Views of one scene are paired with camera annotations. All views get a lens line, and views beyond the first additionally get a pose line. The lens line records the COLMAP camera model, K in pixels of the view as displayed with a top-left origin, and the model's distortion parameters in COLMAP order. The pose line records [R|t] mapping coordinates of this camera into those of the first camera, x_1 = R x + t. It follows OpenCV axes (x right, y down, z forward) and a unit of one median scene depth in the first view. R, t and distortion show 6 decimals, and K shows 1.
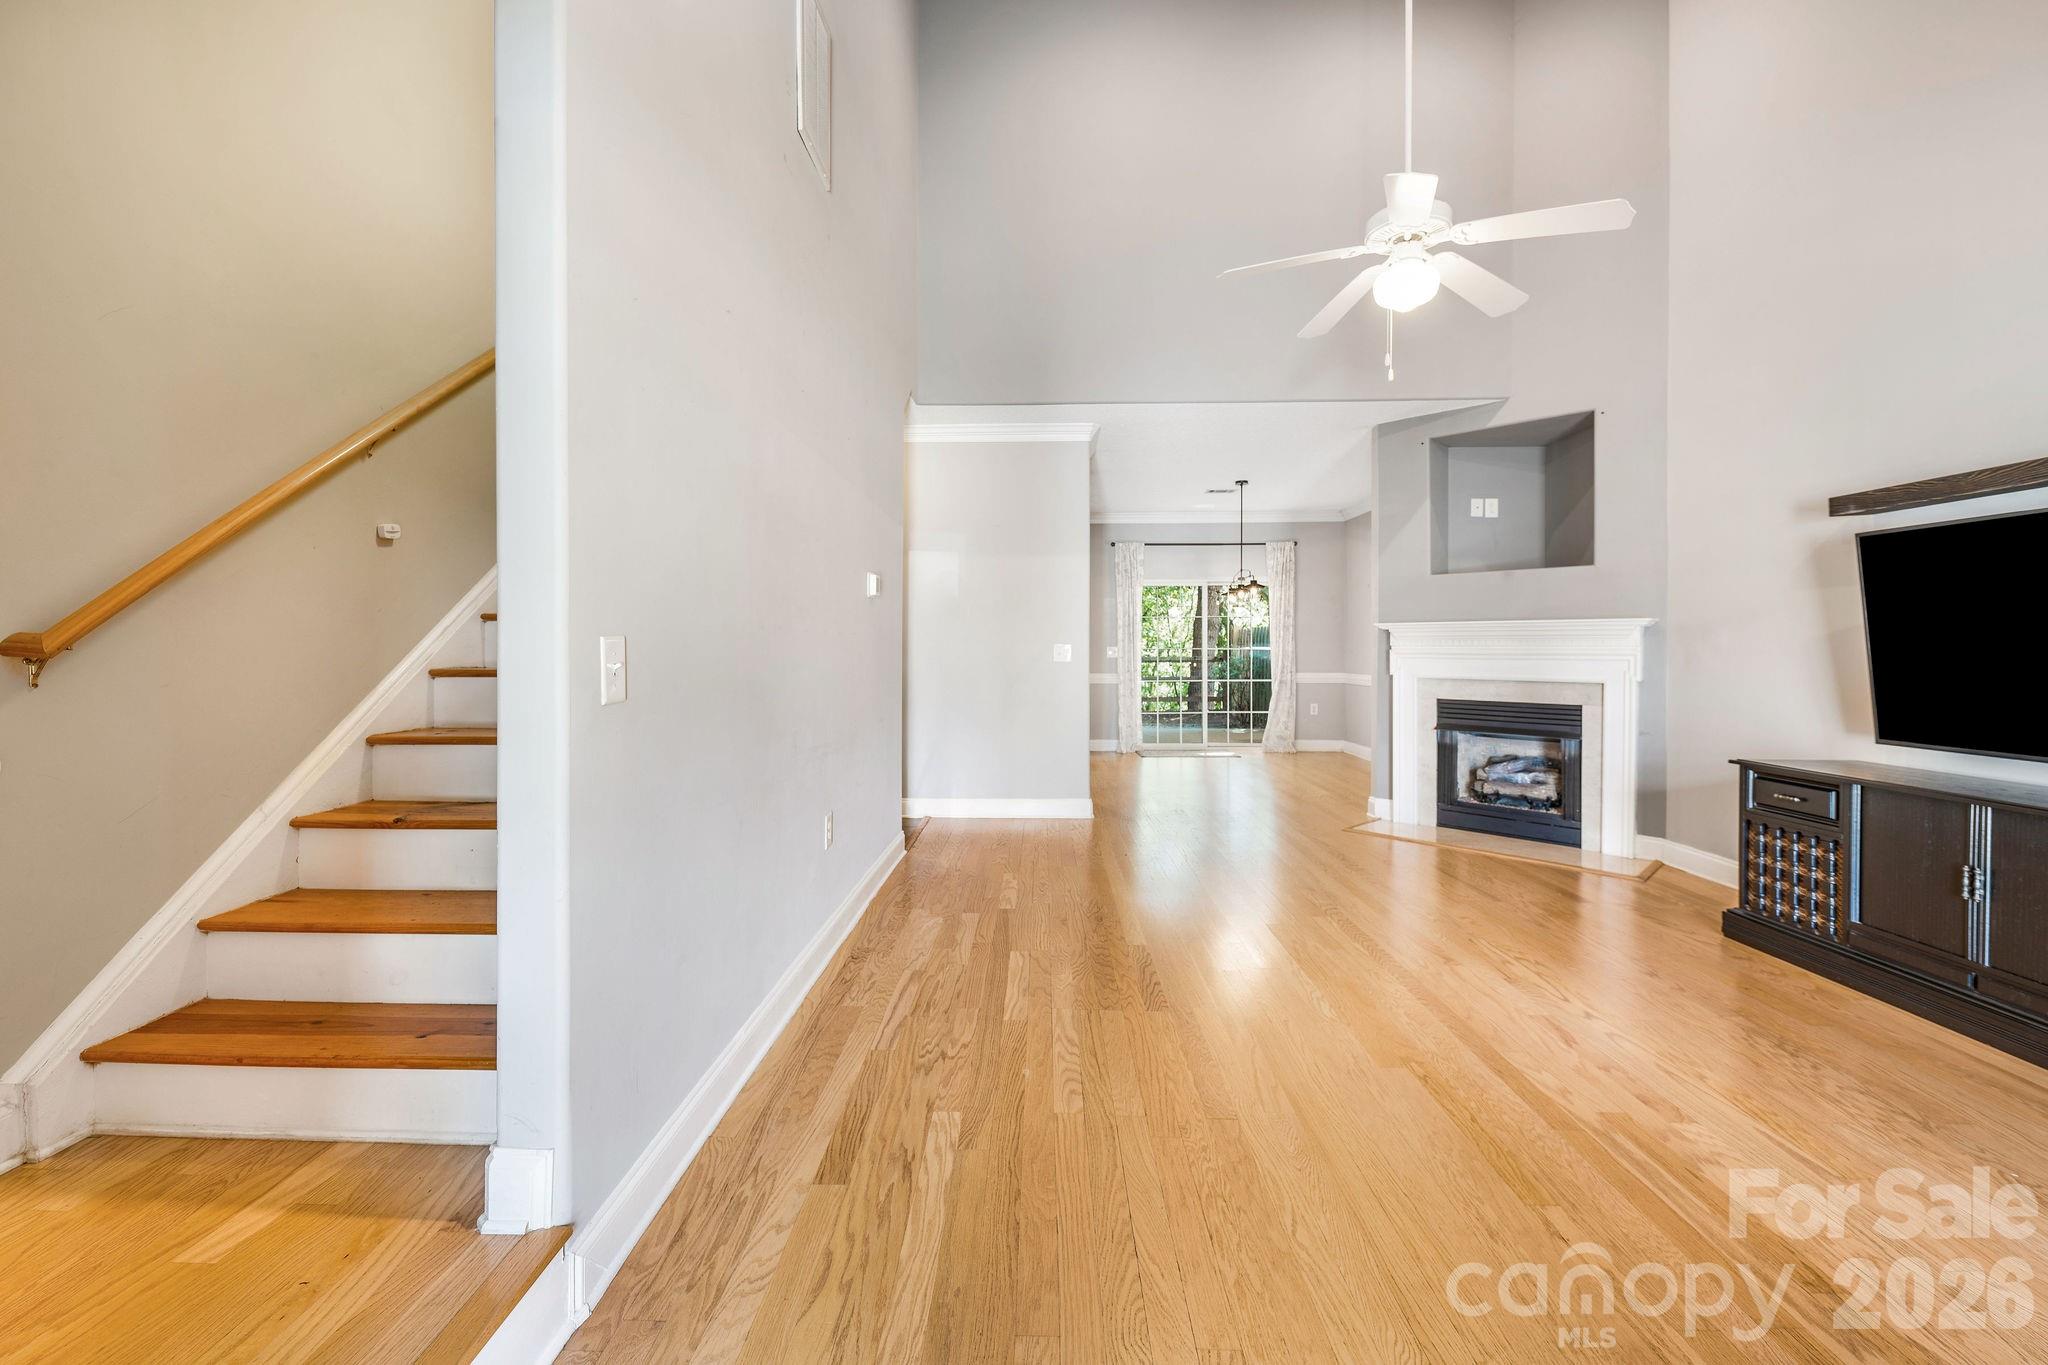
lens RADIAL K [[828.4, 0, 1022.4], [0, 828.4, 654.0], [0, 0, 1]] dist [0.007166, -0.003324]
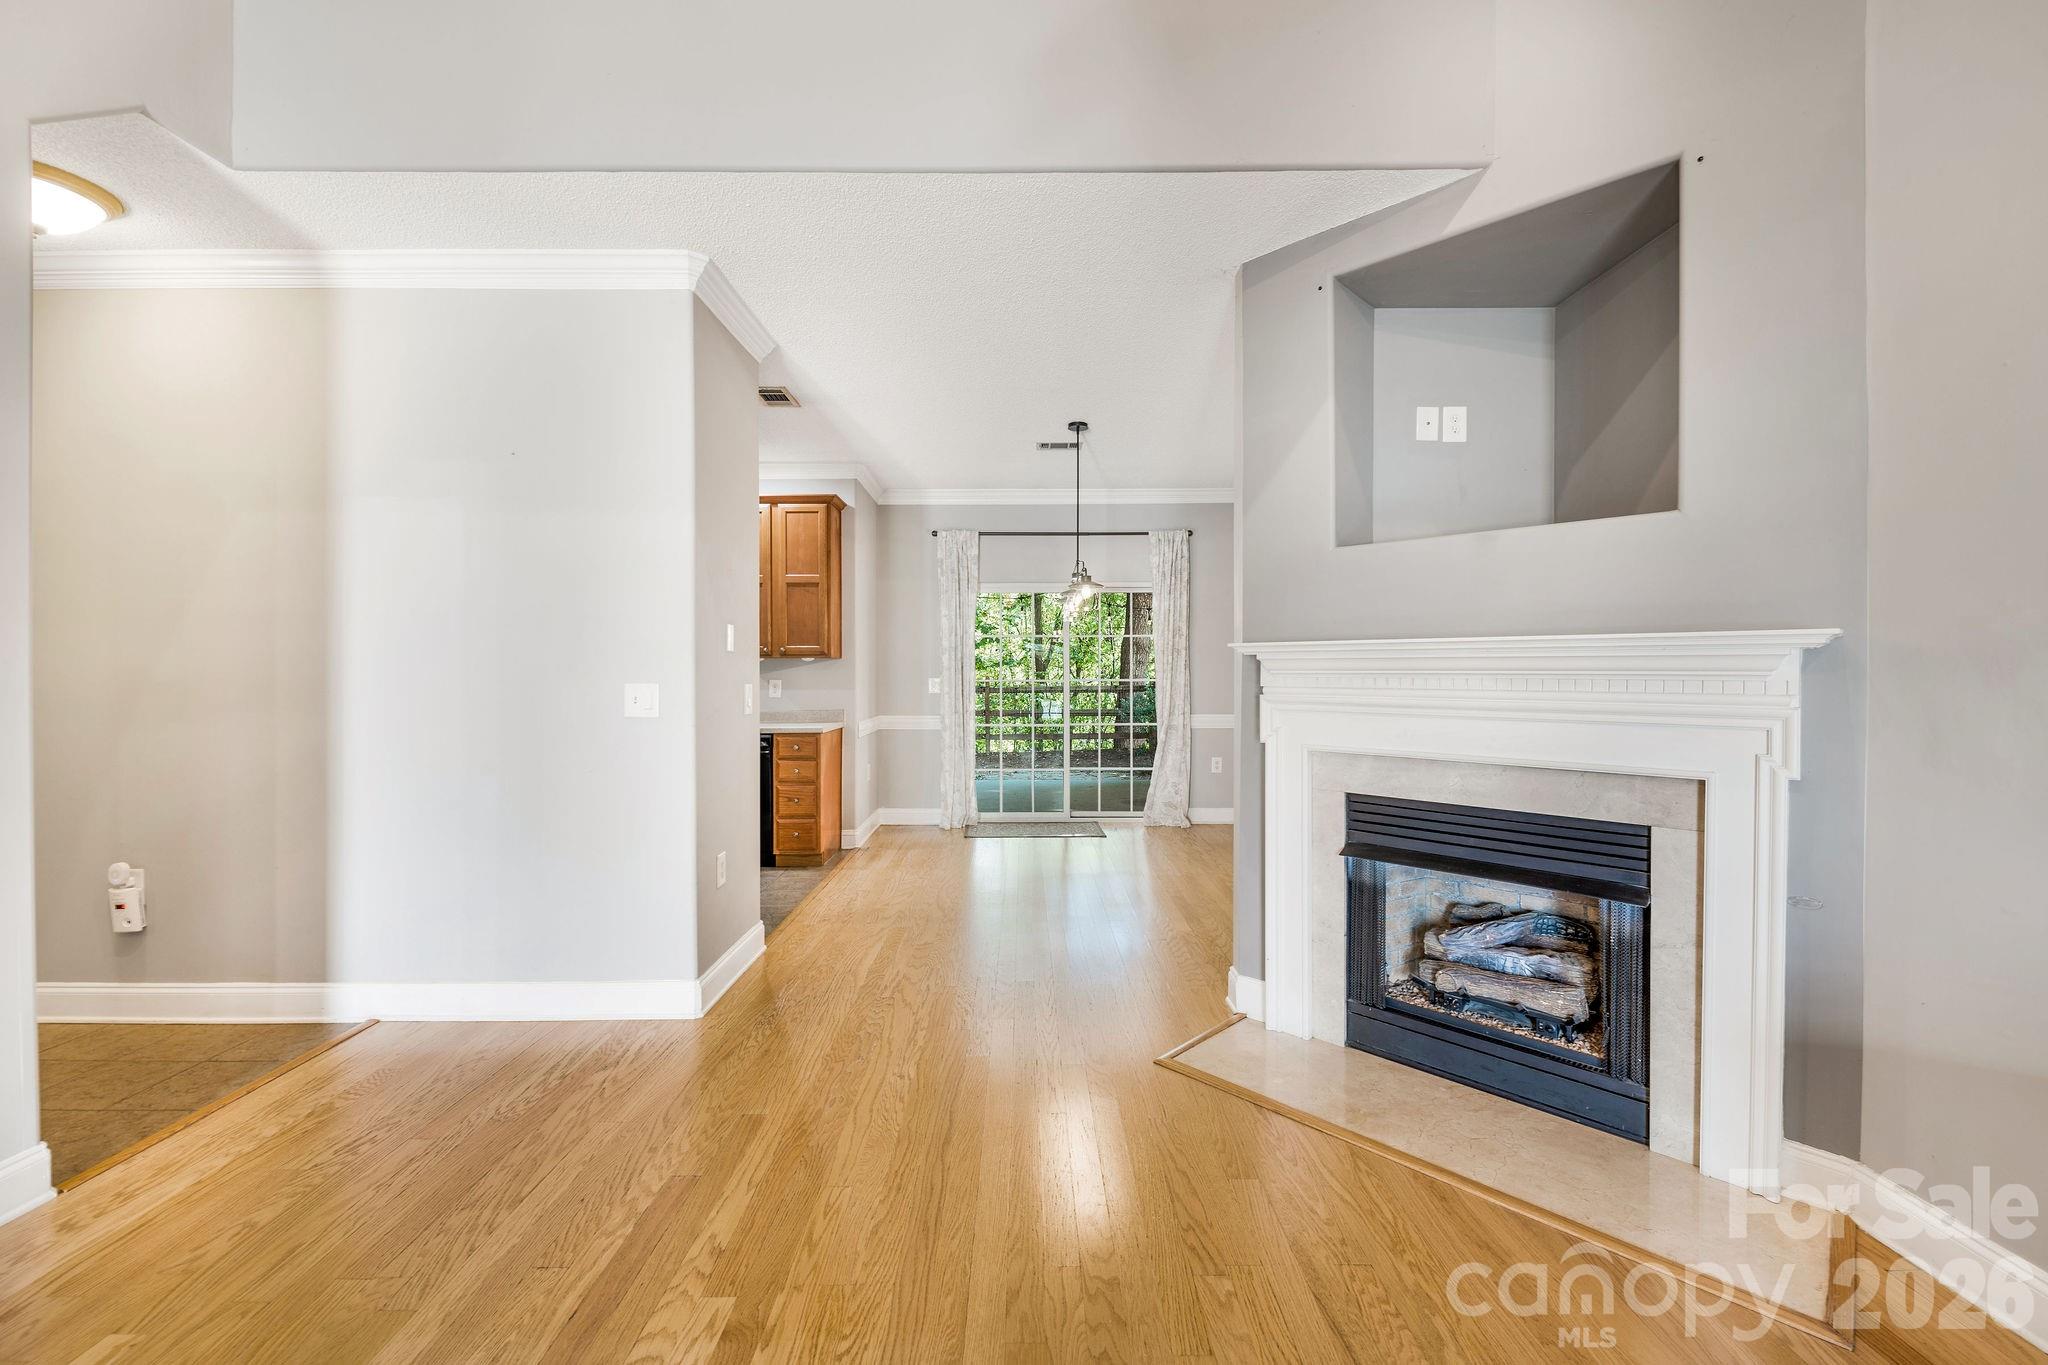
lens RADIAL K [[828.4, 0, 1021.7], [0, 828.4, 680.9], [0, 0, 1]] dist [0.007166, -0.003324]
pose [[0.999696, -0.001686, 0.024580, 0.306284], [0.001576, 0.999989, 0.004509, -0.017372], [-0.024587, -0.004468, 0.999688, 0.529443]]
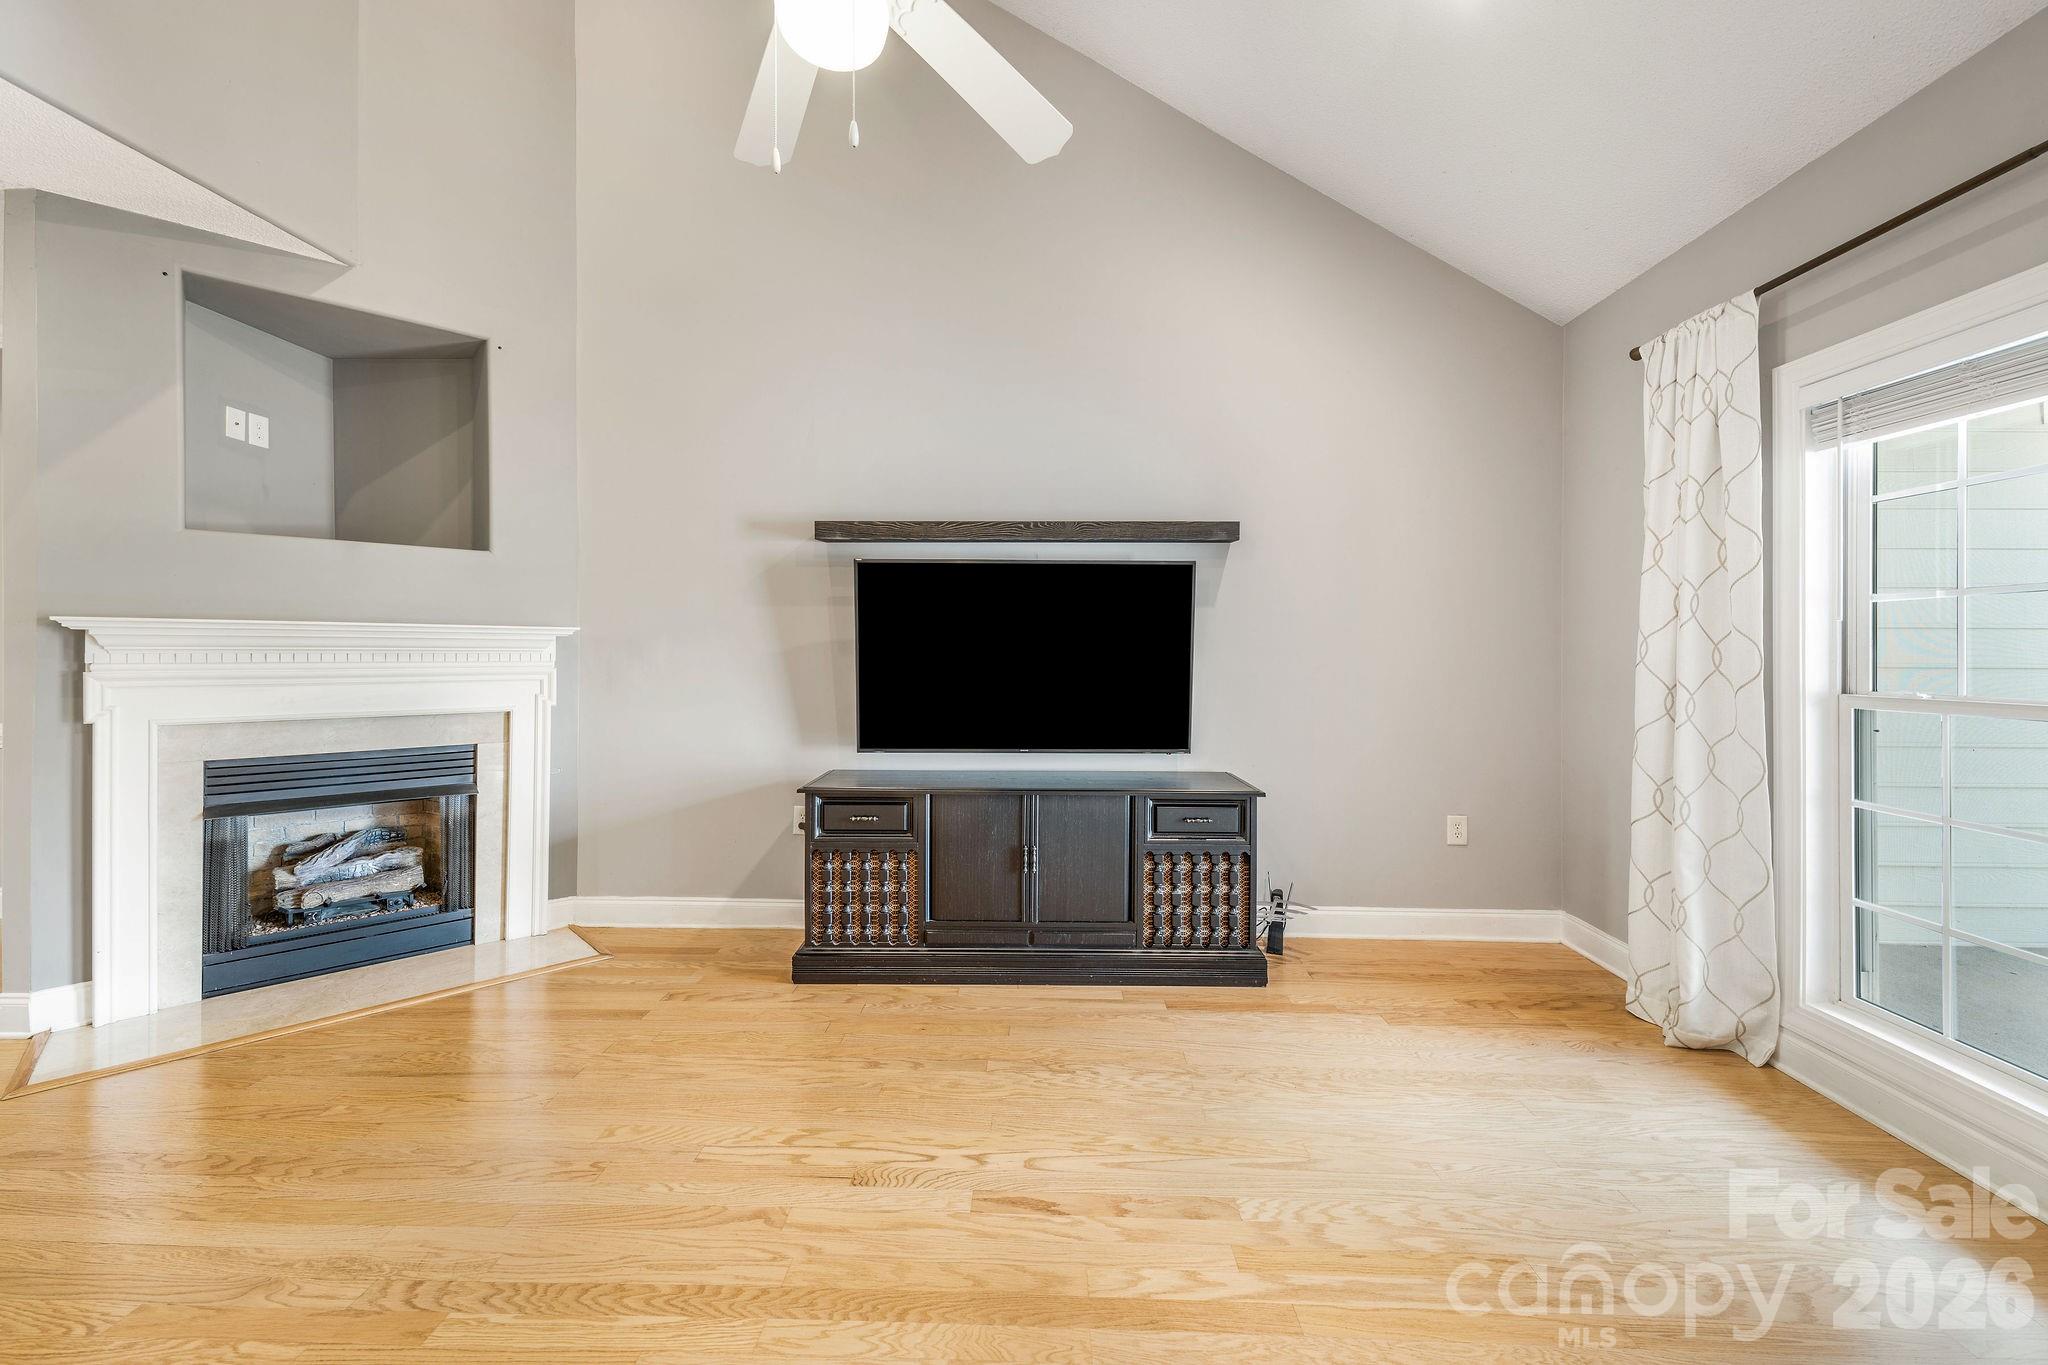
lens RADIAL K [[828.4, 0, 1031.7], [0, 828.4, 649.9], [0, 0, 1]] dist [0.007166, -0.003324]
pose [[-0.002692, -0.001218, 0.999996, -0.042173], [0.003475, 0.999993, 0.001227, -0.017820], [-0.999990, 0.003478, -0.002688, 0.489138]]
